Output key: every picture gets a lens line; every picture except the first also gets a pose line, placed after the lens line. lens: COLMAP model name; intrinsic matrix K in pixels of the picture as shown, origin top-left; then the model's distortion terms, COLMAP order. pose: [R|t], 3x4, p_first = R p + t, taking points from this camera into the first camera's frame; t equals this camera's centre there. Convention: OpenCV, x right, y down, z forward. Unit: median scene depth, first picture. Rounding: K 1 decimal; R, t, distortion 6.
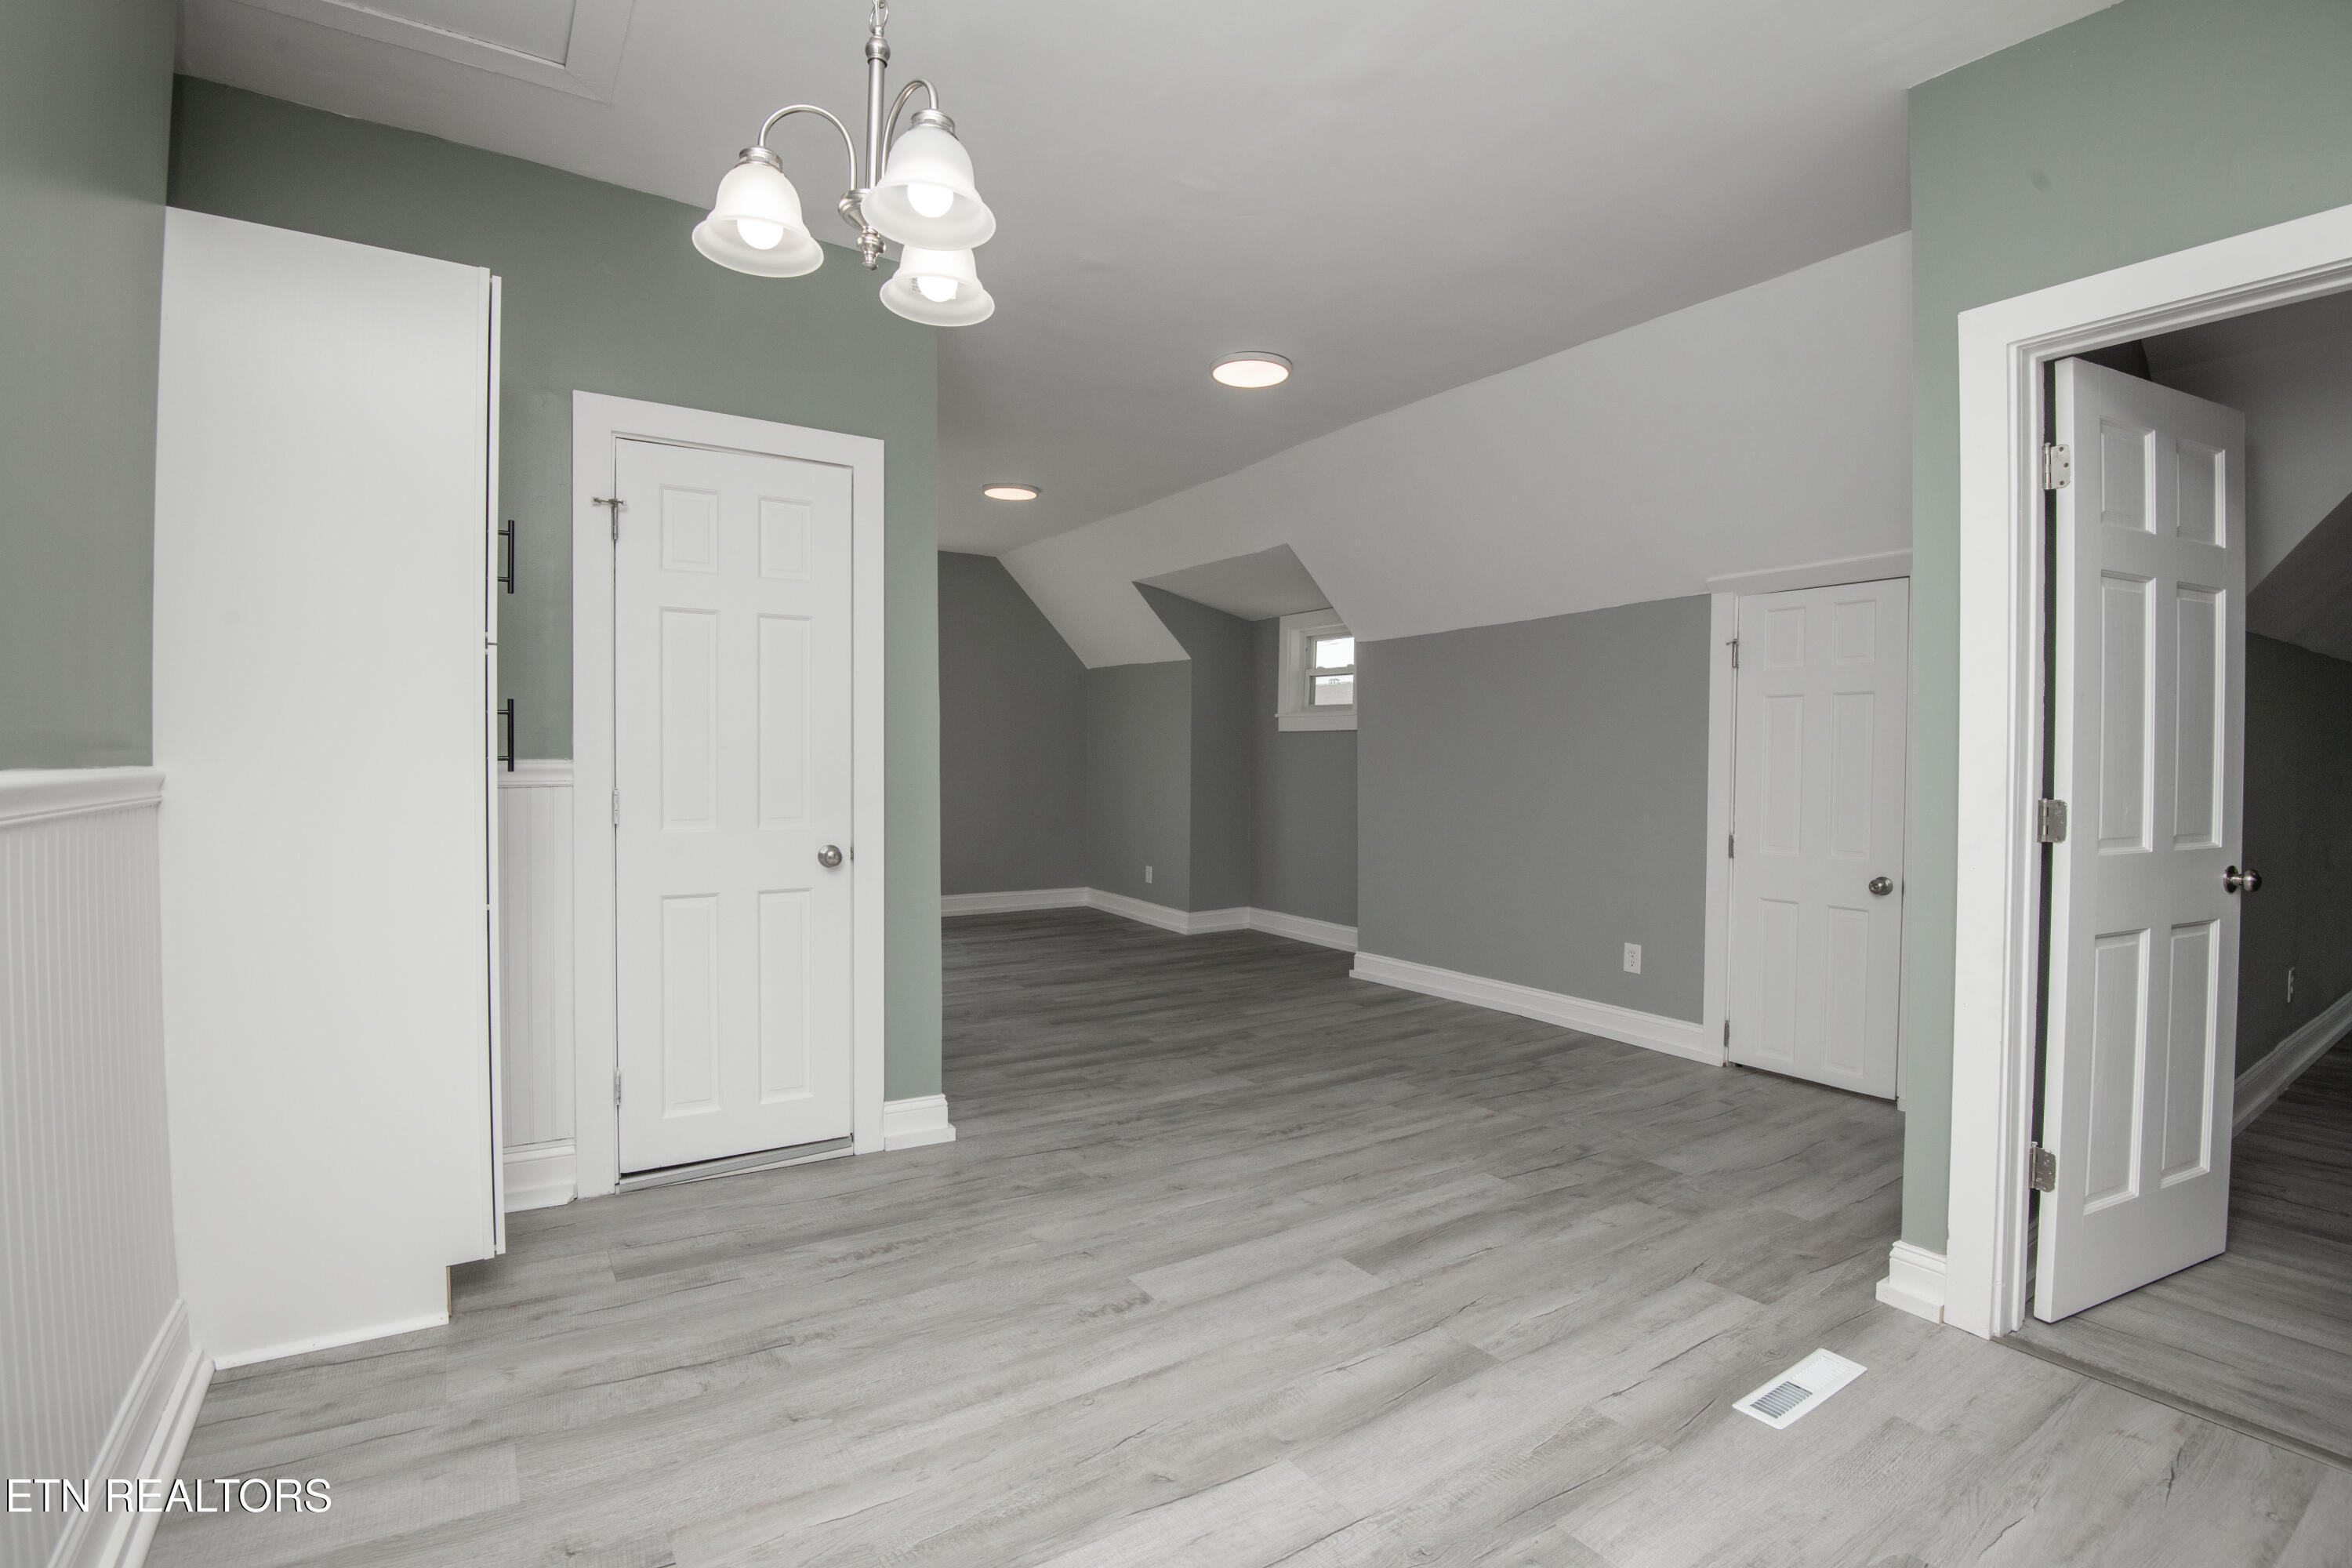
lens RADIAL K [[1088.8, 0, 1184.7], [0, 1088.8, 776.7], [0, 0, 1]] dist [-0.003419, -0.026287]
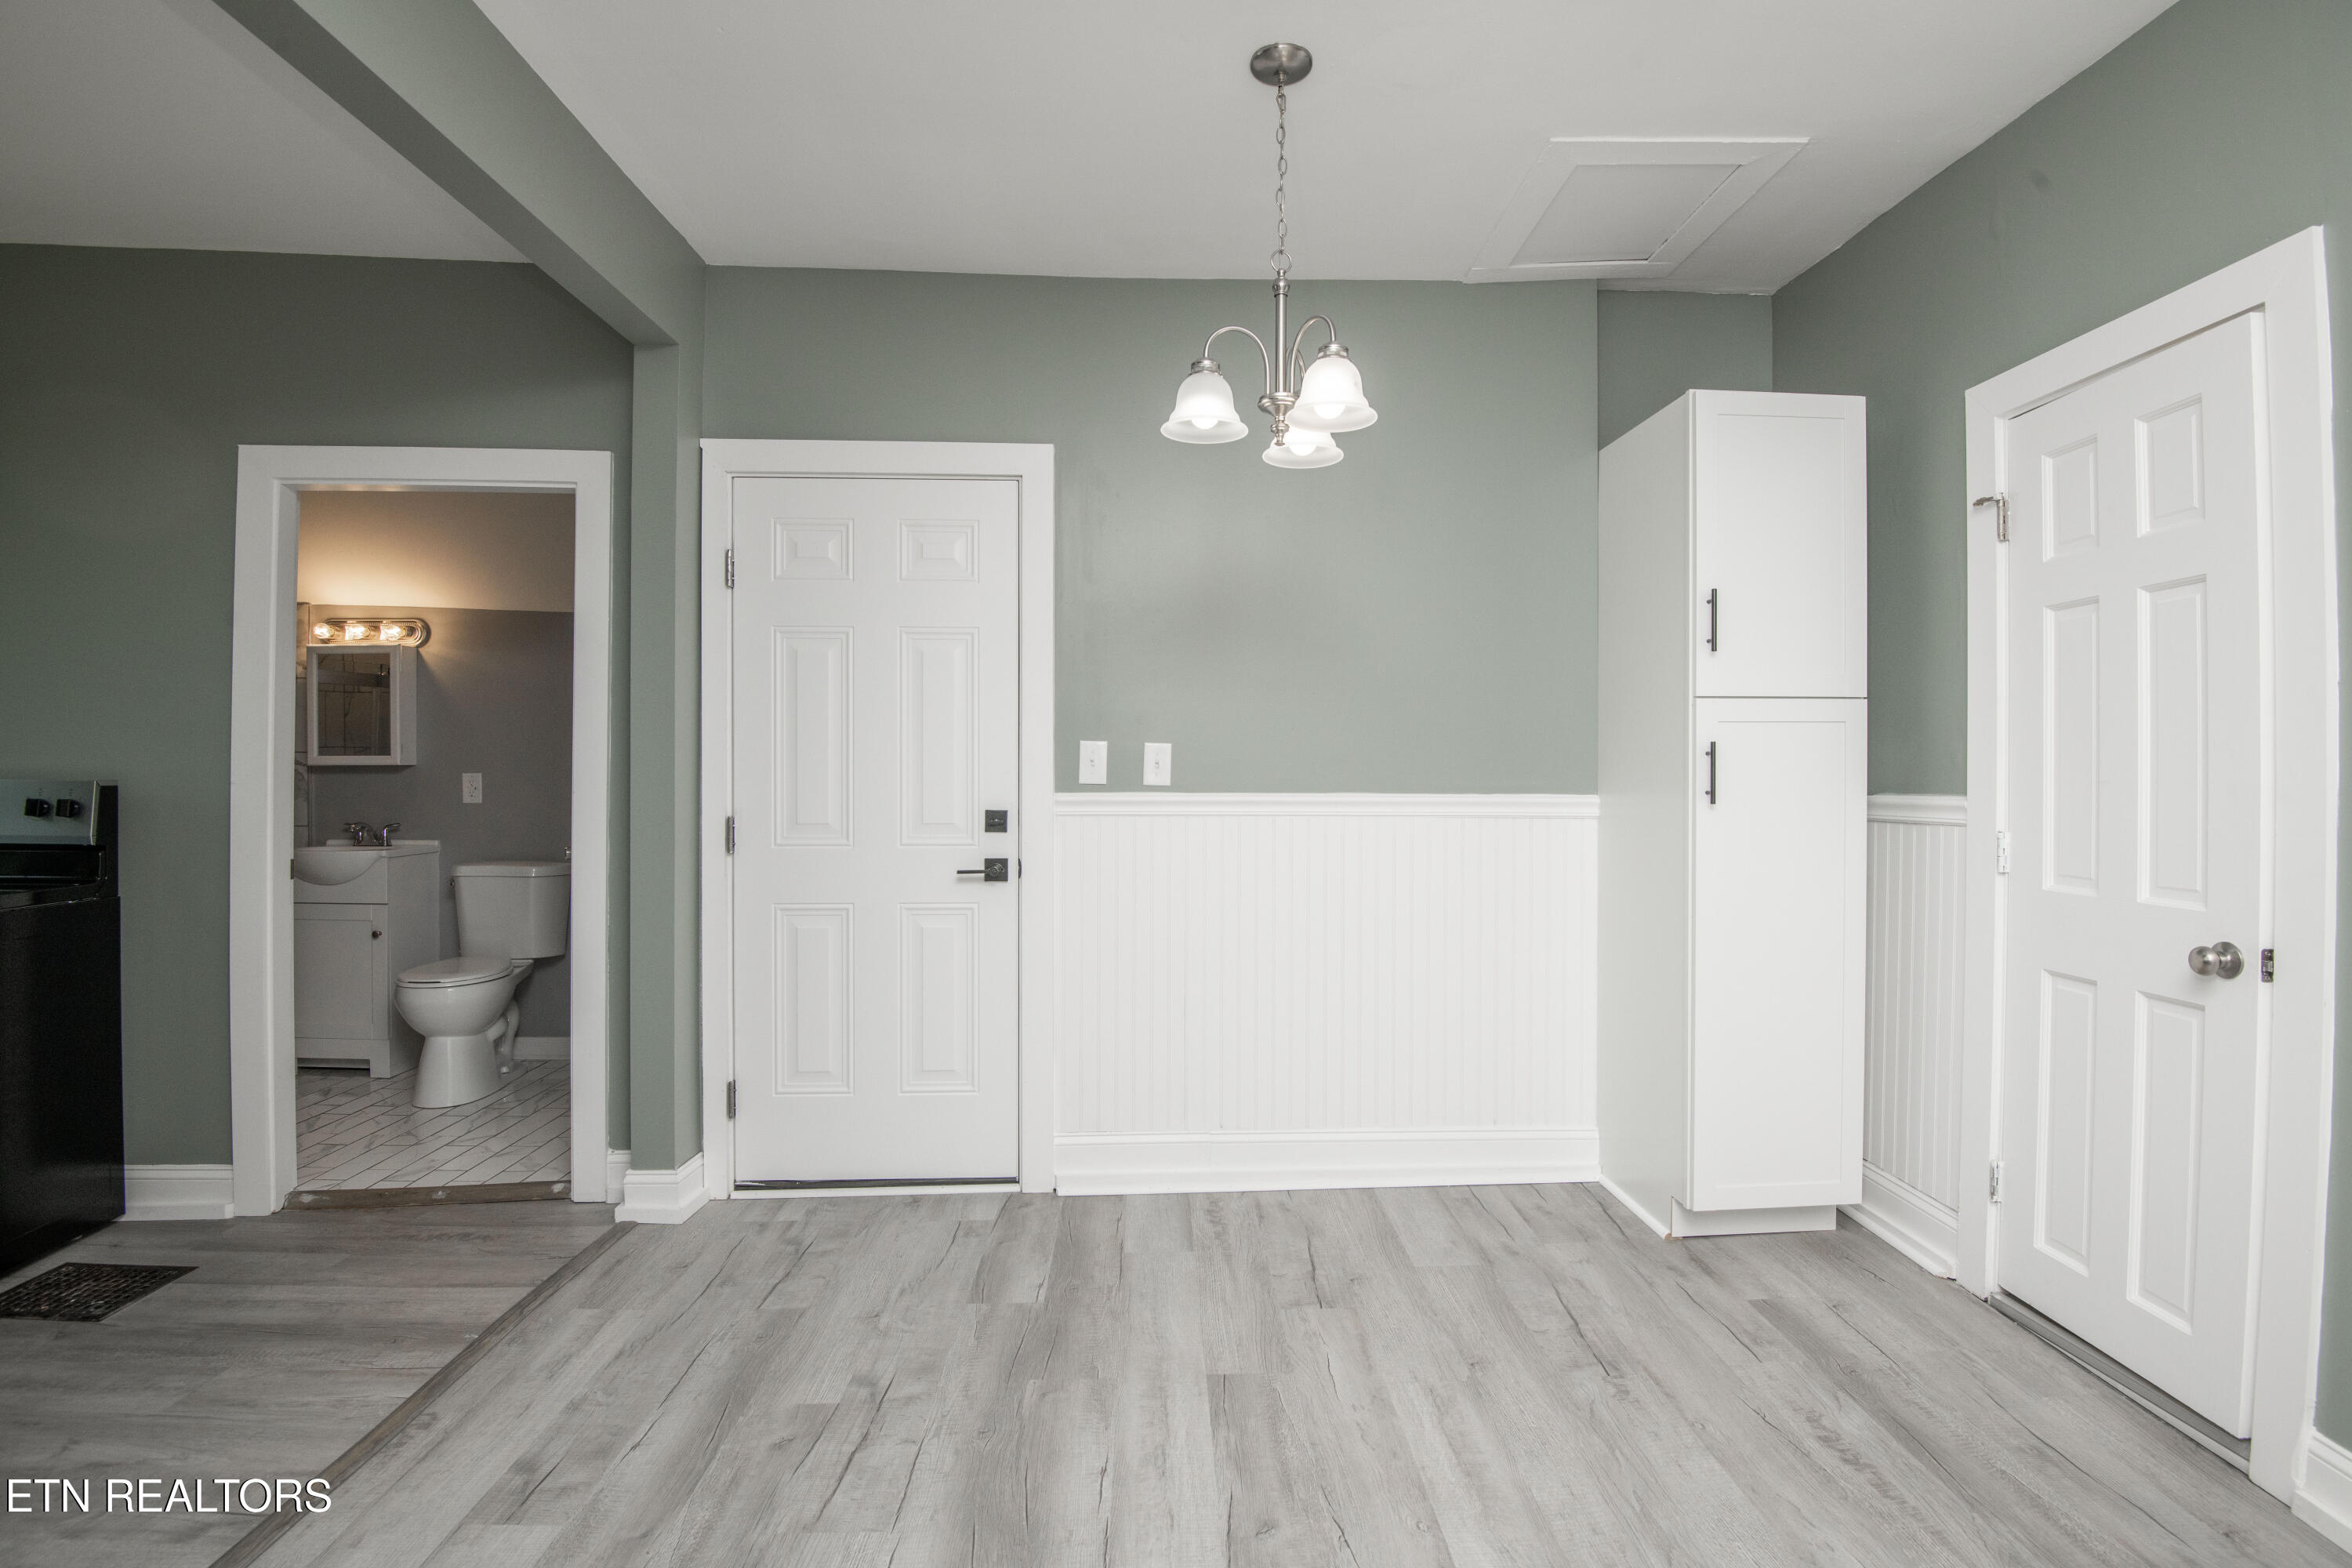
lens RADIAL K [[1088.8, 0, 1184.7], [0, 1088.8, 776.7], [0, 0, 1]] dist [-0.003419, -0.026287]
pose [[-0.519799, -0.007653, -0.854255, 0.416148], [-0.027223, 0.999600, 0.007609, -0.016118], [0.853855, 0.027211, -0.519799, 0.696951]]
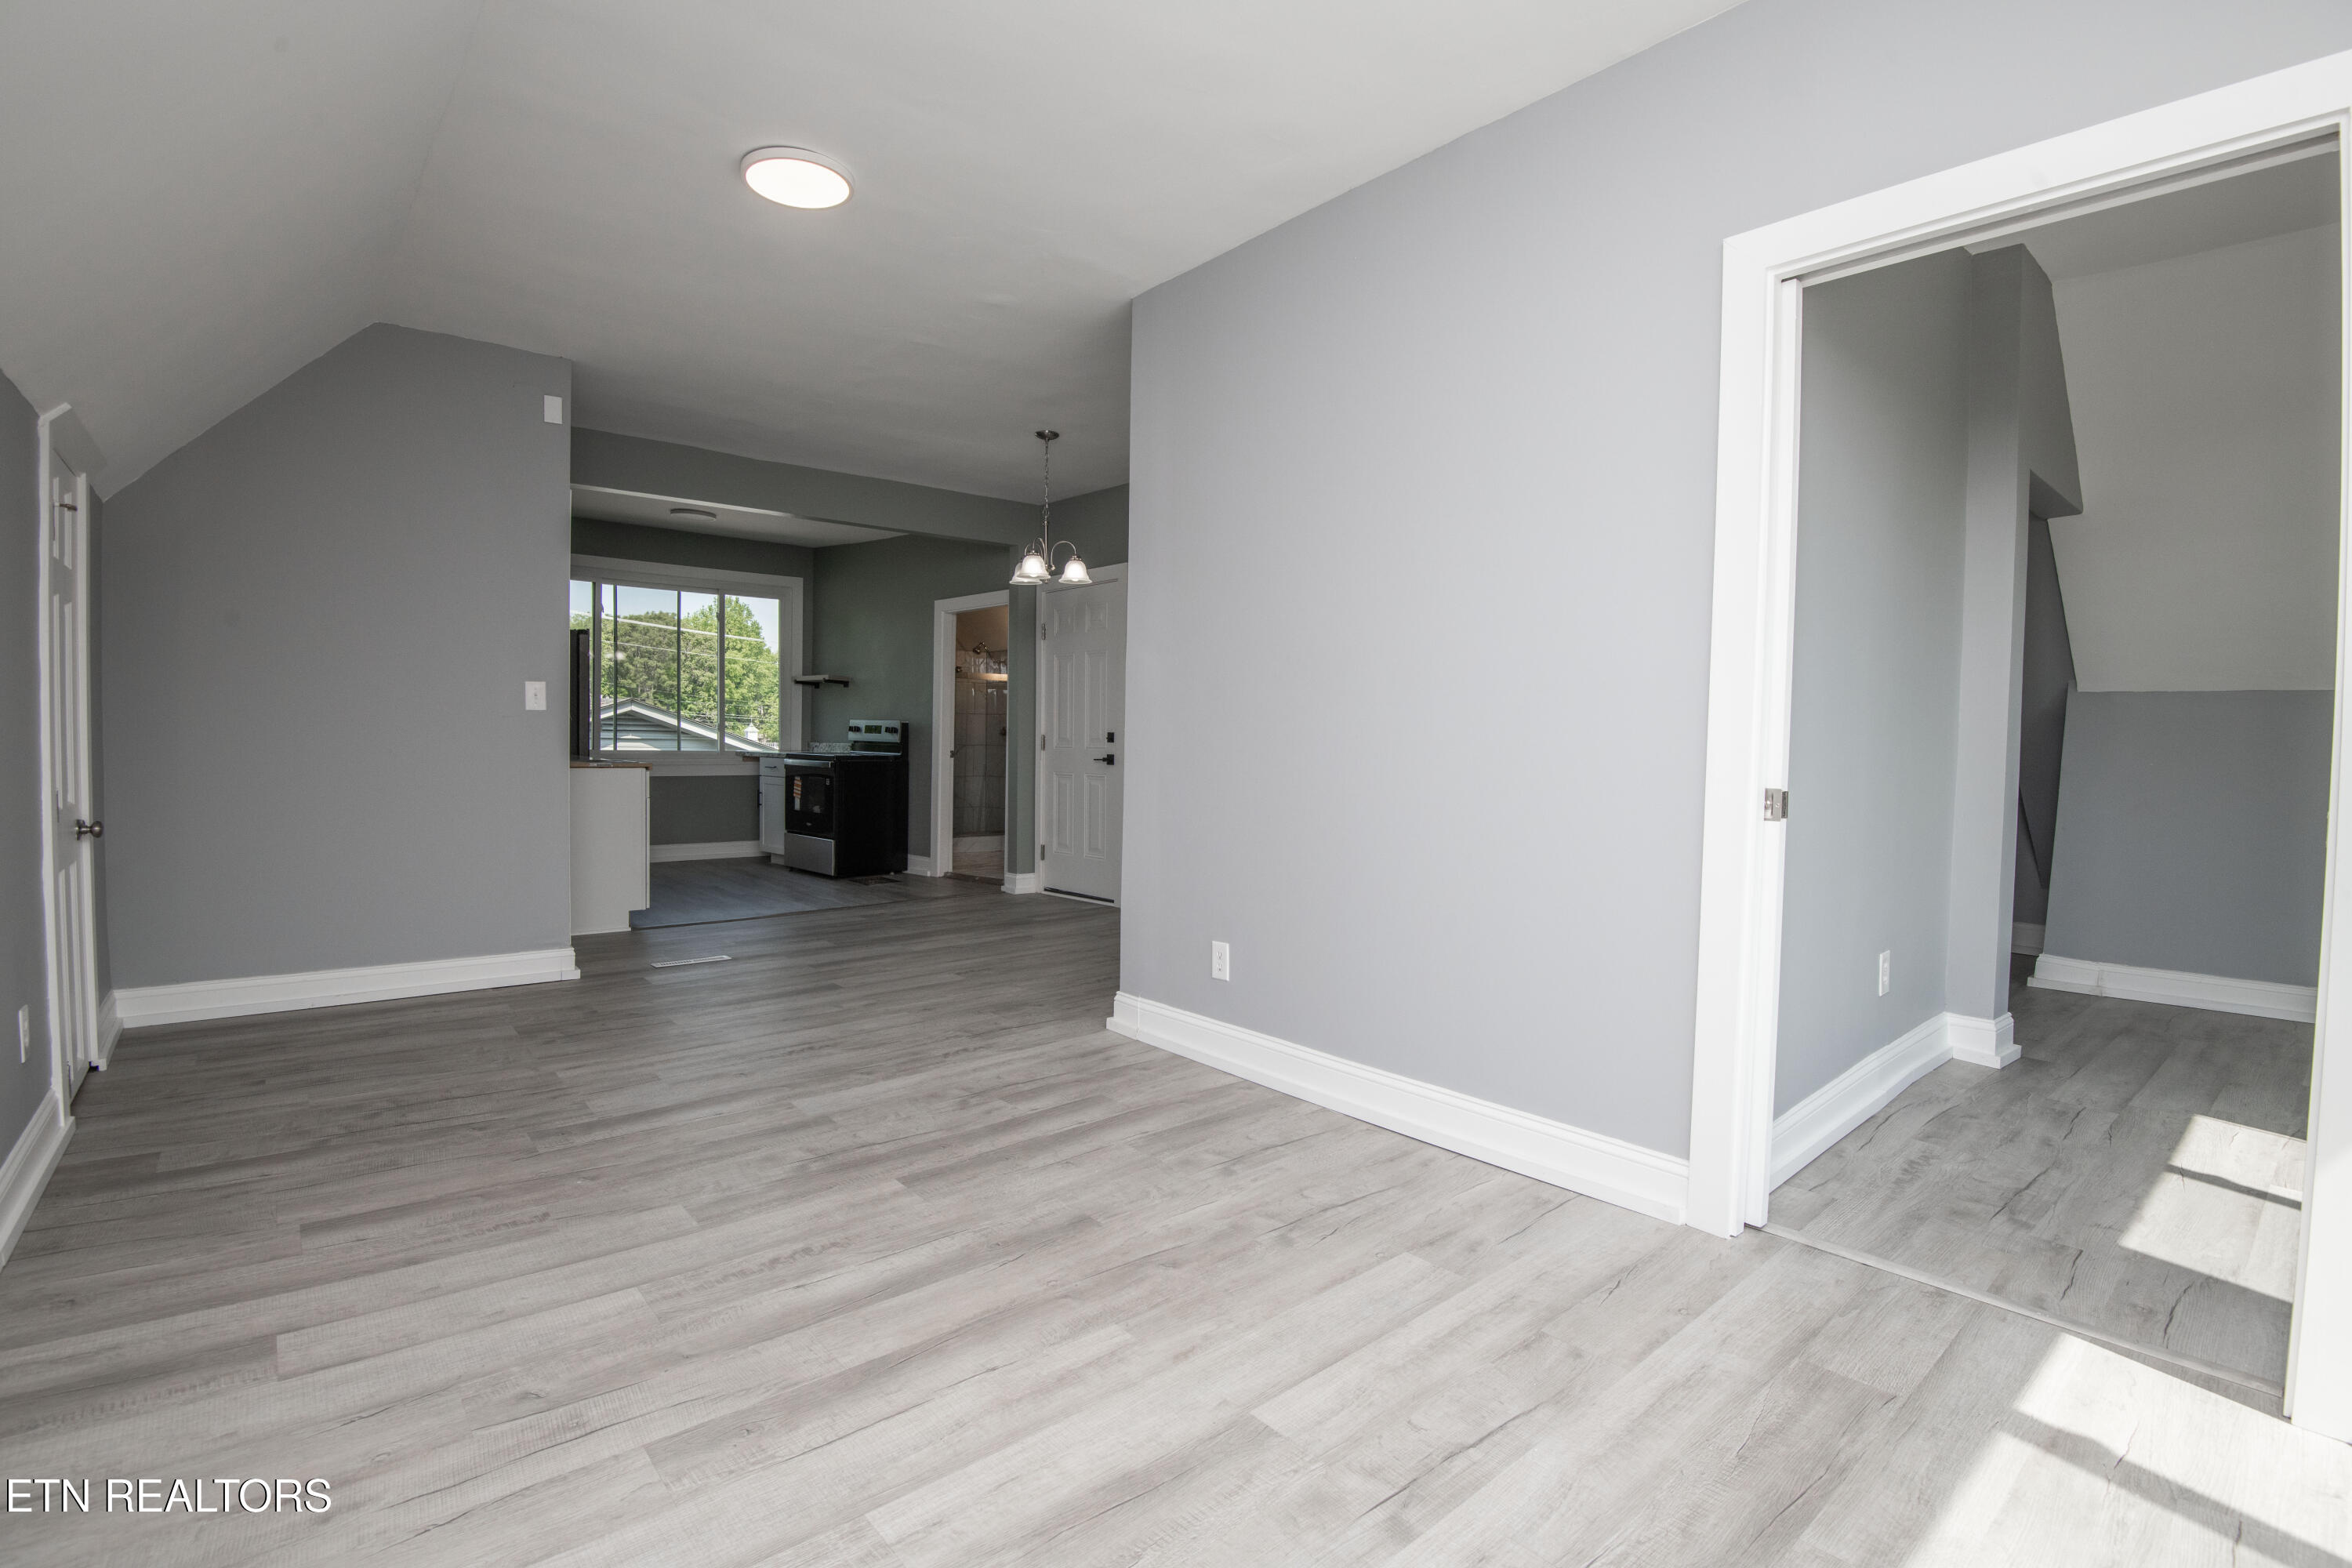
lens RADIAL K [[1088.8, 0, 1184.7], [0, 1088.8, 776.7], [0, 0, 1]] dist [-0.003419, -0.026287]
pose [[-0.992720, -0.013860, -0.119641, -0.137002], [-0.020251, 0.998423, 0.052366, -0.003899], [0.118726, 0.054407, -0.991435, 2.003476]]
